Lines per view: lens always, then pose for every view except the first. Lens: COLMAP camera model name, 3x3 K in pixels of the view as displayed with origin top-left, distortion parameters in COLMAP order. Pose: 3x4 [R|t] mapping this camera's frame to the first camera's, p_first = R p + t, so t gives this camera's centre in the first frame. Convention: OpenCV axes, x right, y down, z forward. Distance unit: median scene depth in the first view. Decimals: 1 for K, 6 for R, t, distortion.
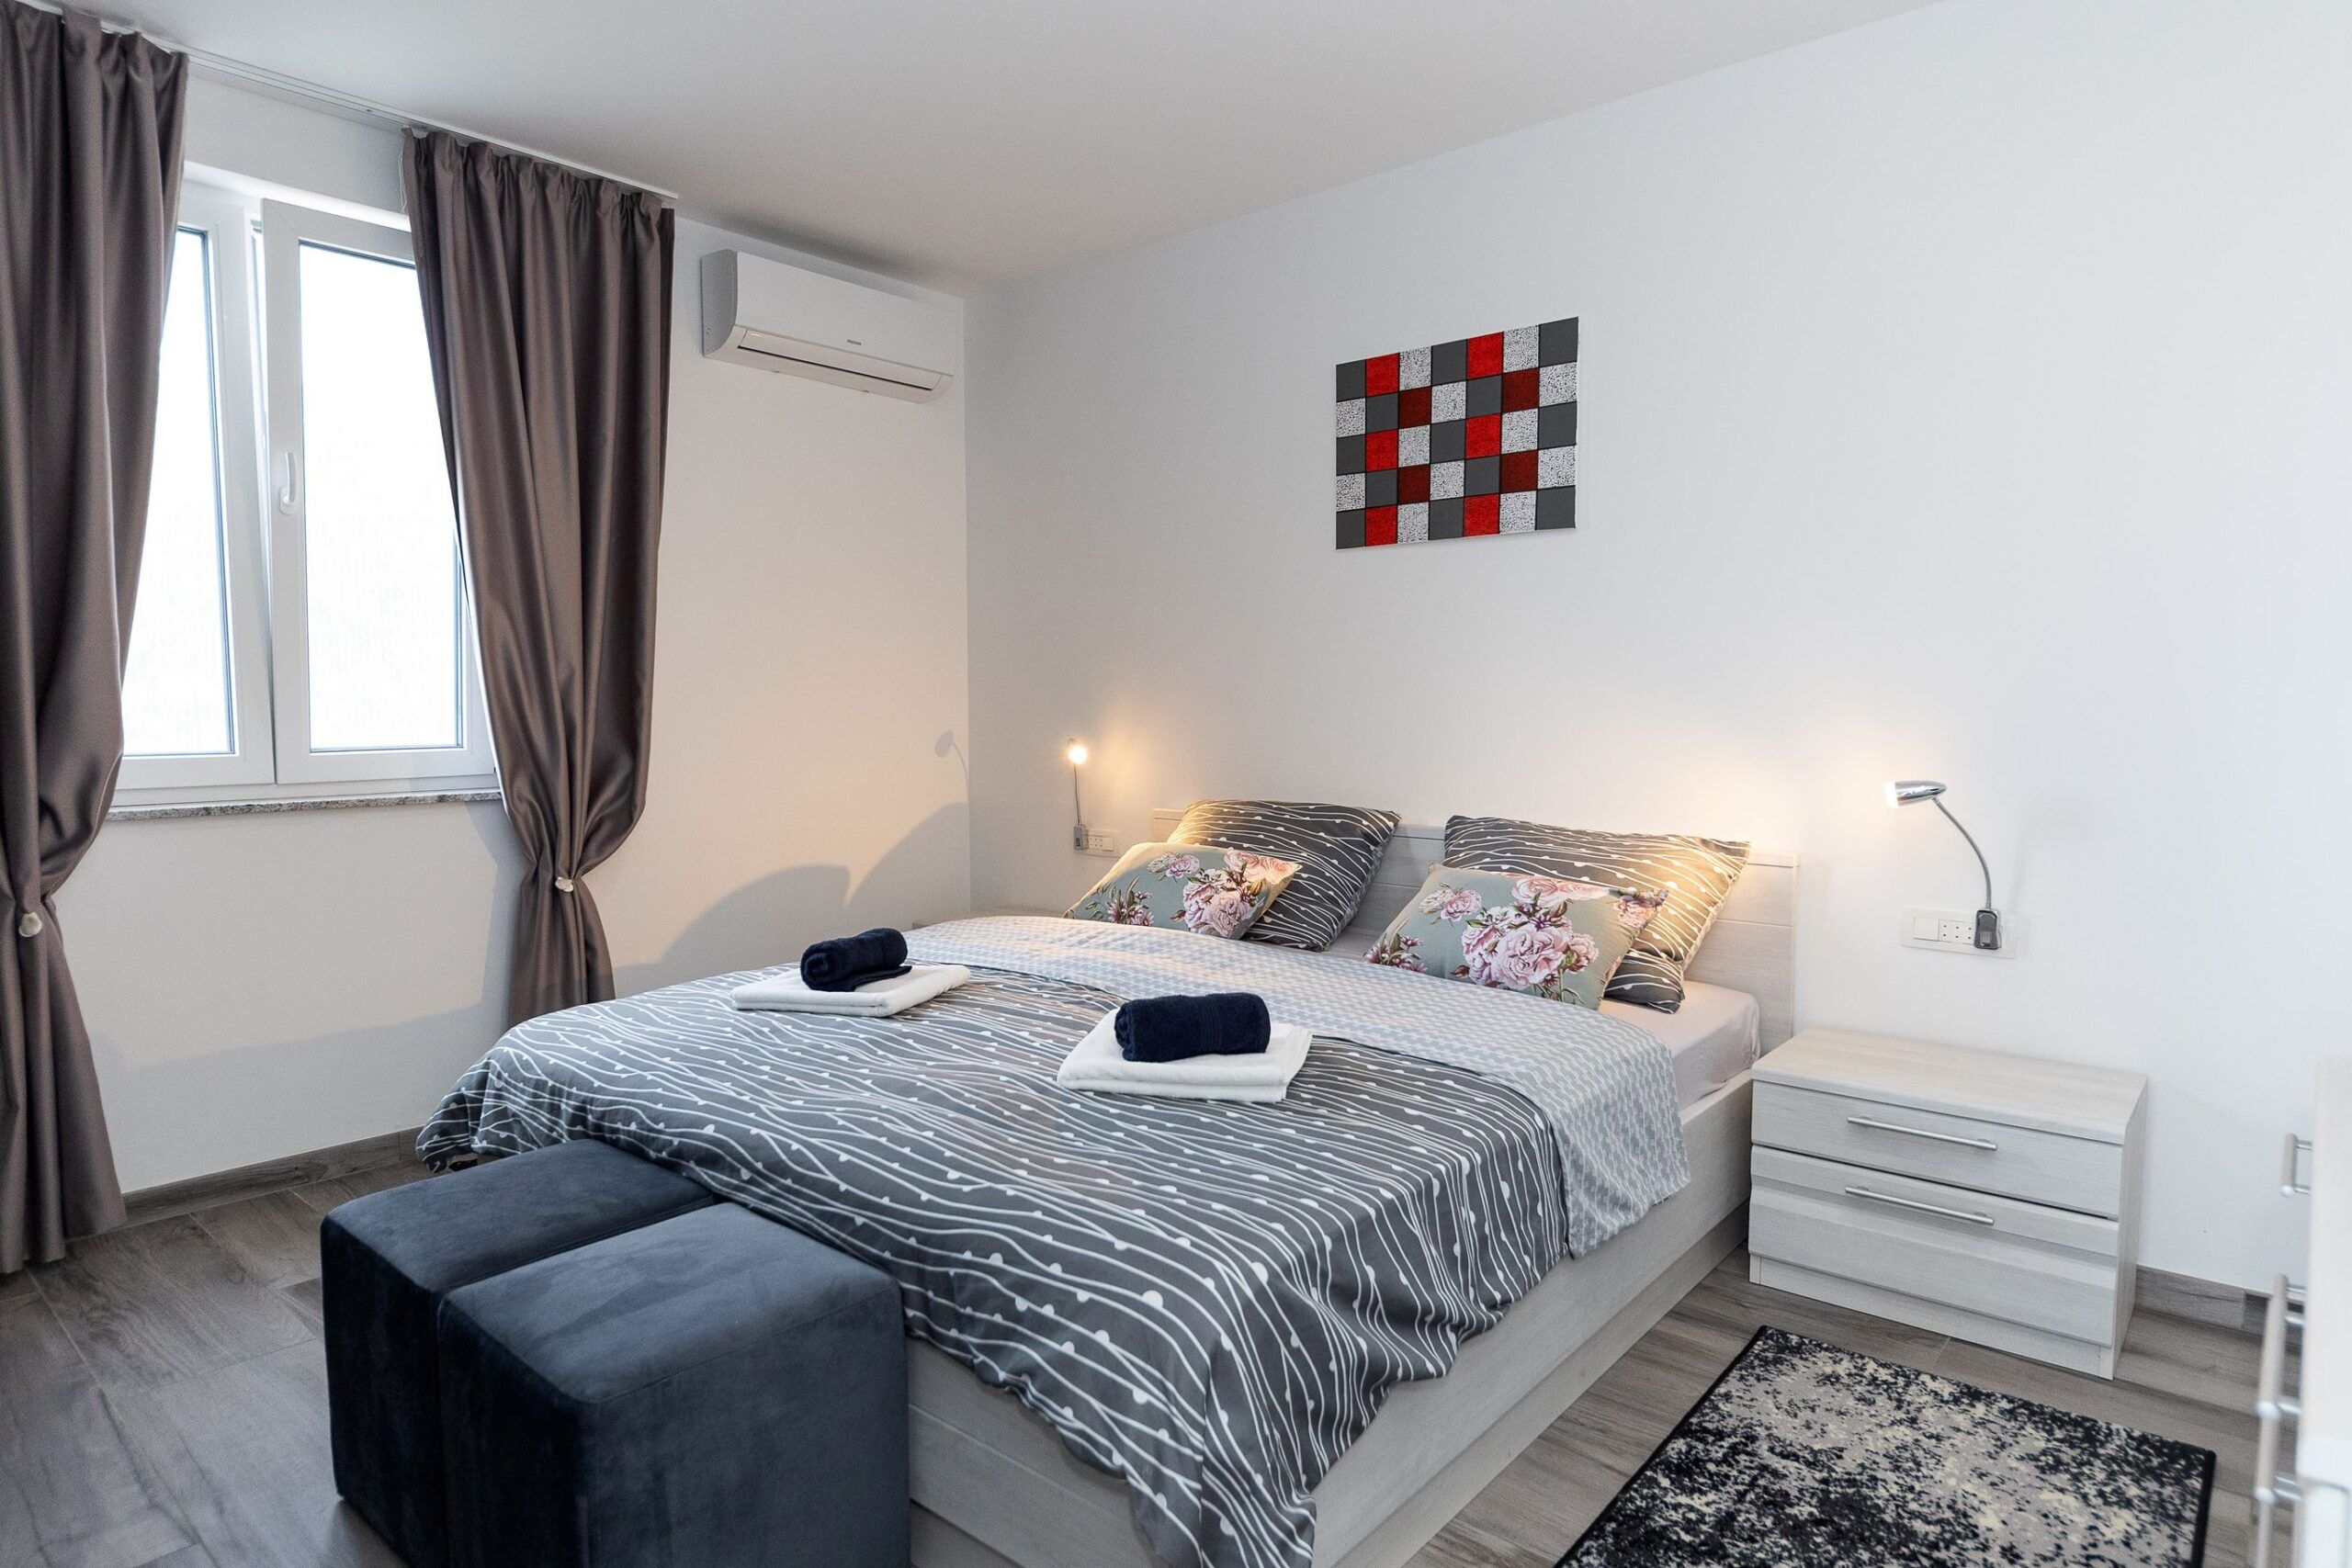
lens RADIAL K [[1305.6, 0, 1189.7], [0, 1305.6, 792.4], [0, 0, 1]] dist [0.021958, -0.019085]
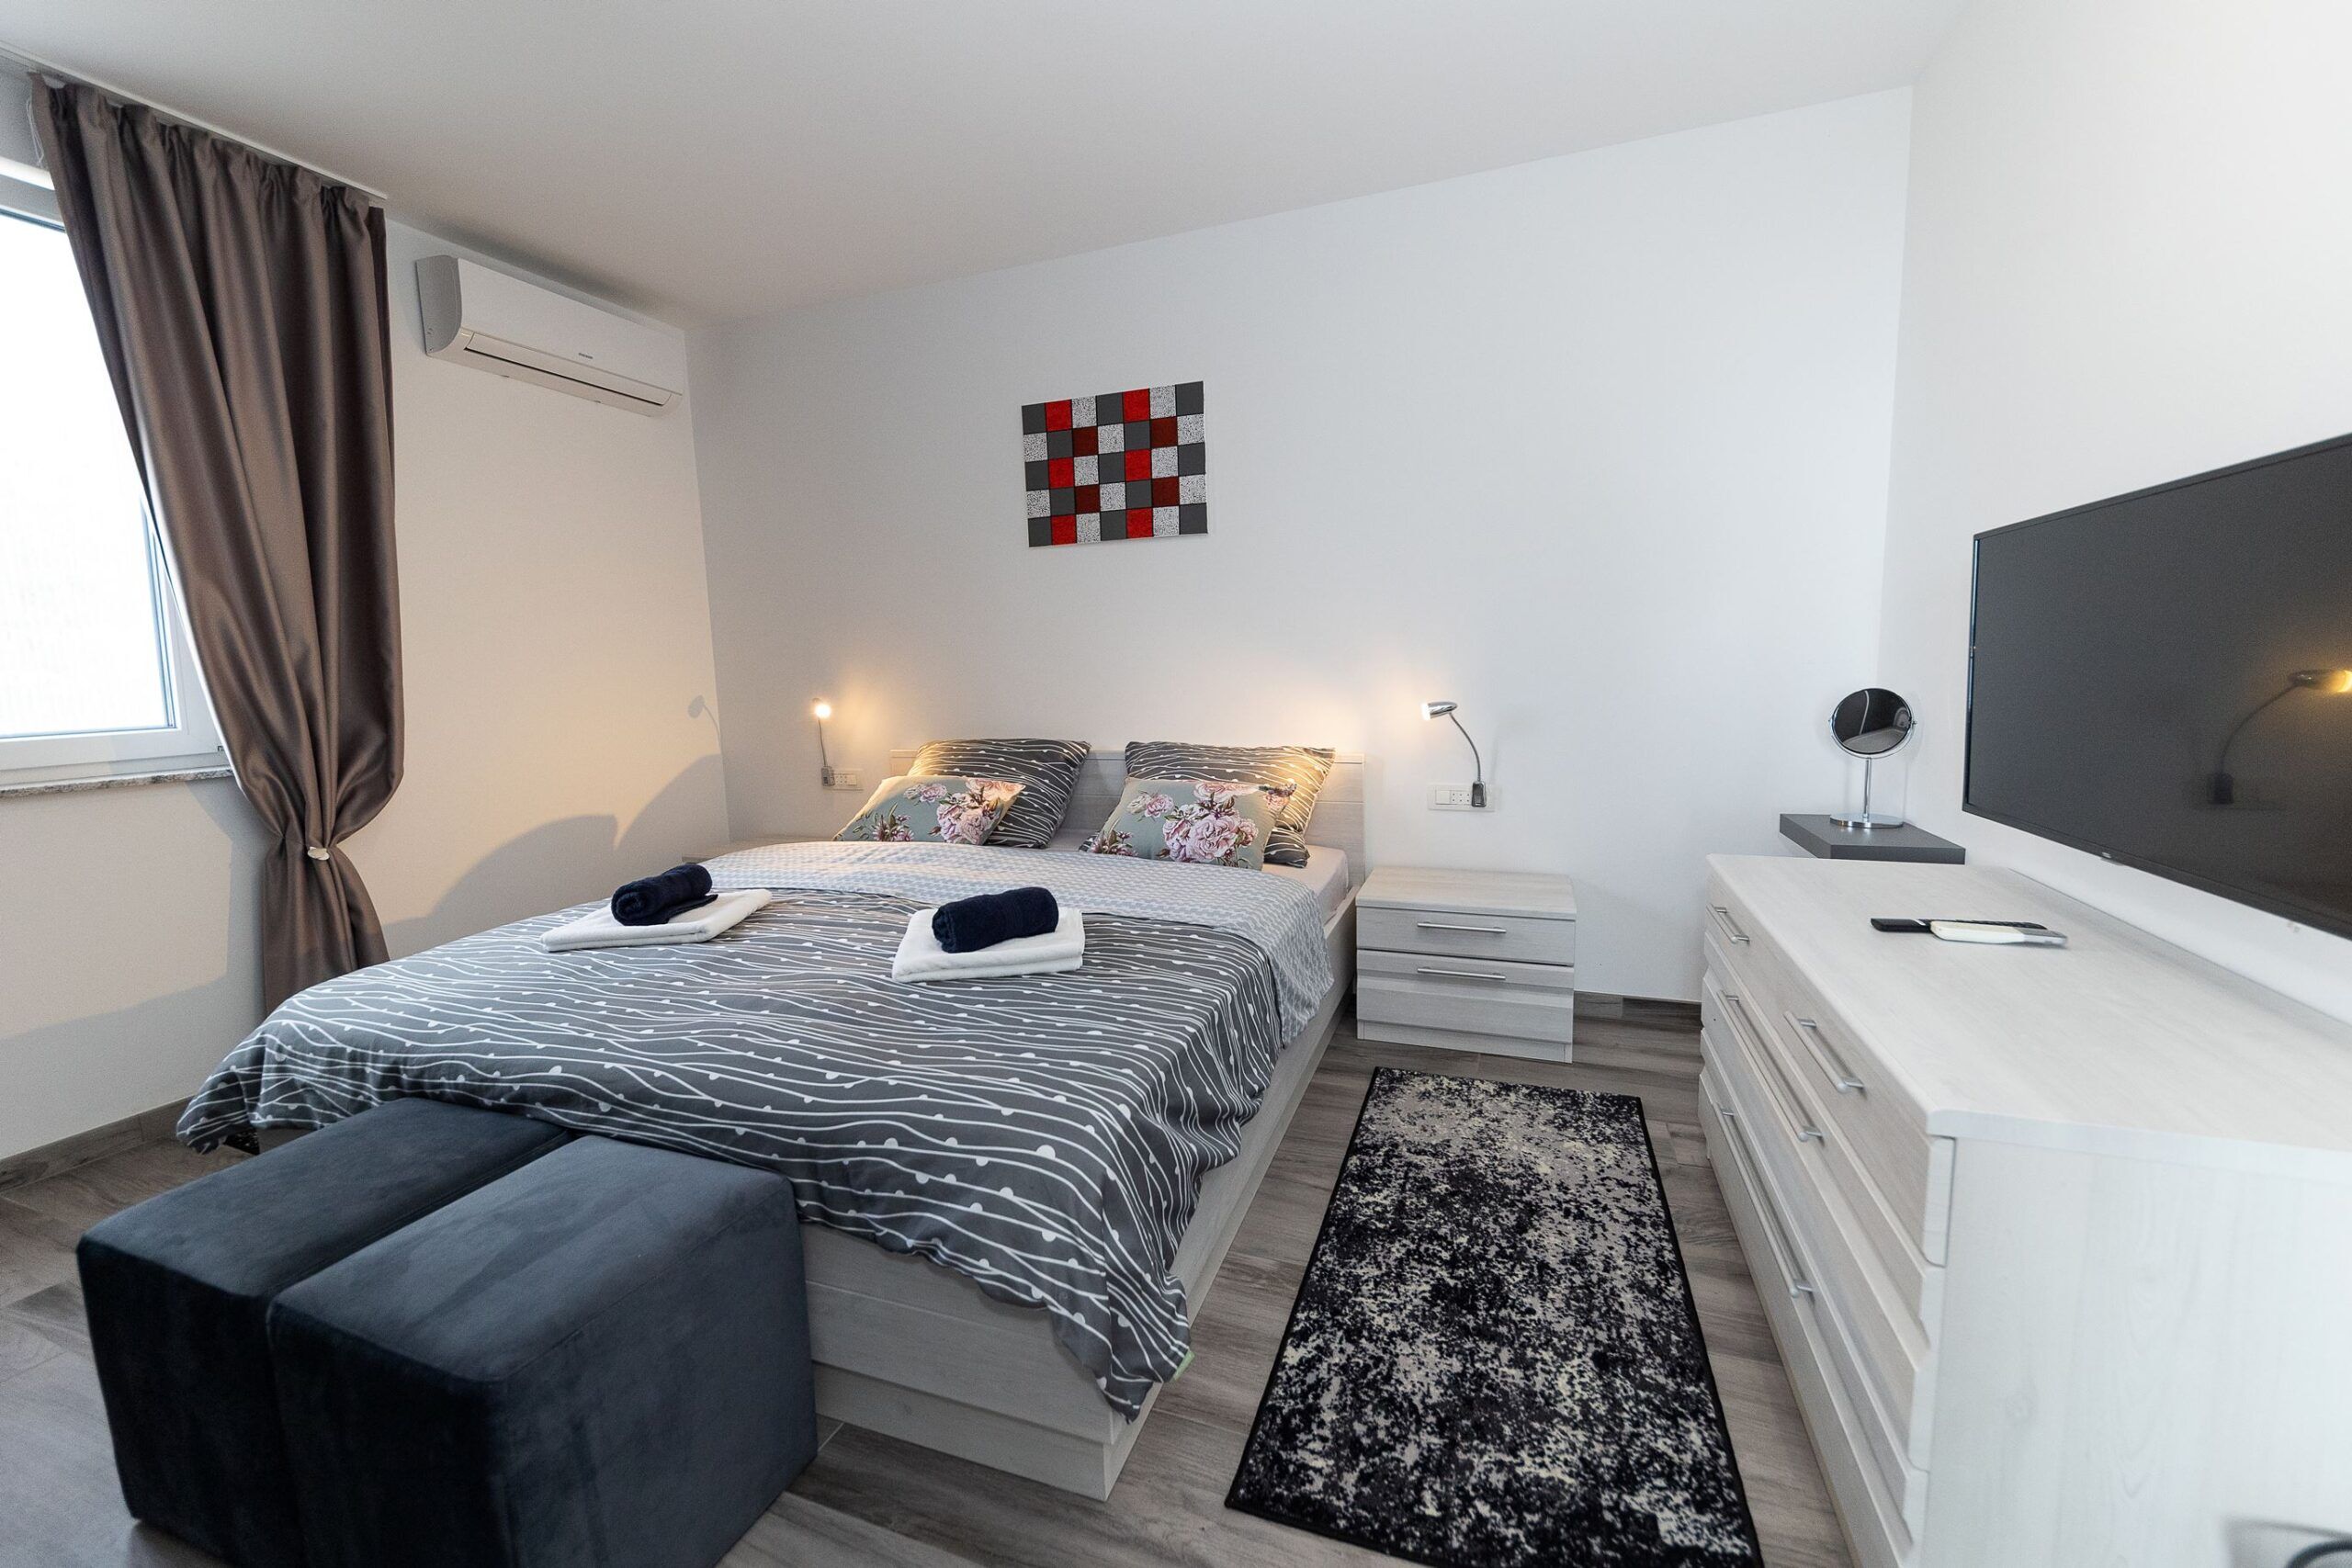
lens RADIAL K [[901.7, 0, 1192.4], [0, 901.7, 770.7], [0, 0, 1]] dist [0.013906, -0.006108]
pose [[0.936784, -0.065279, 0.343765, -0.098484], [0.050243, 0.997357, 0.052477, 0.001690], [-0.346282, -0.031888, 0.937588, 0.114223]]
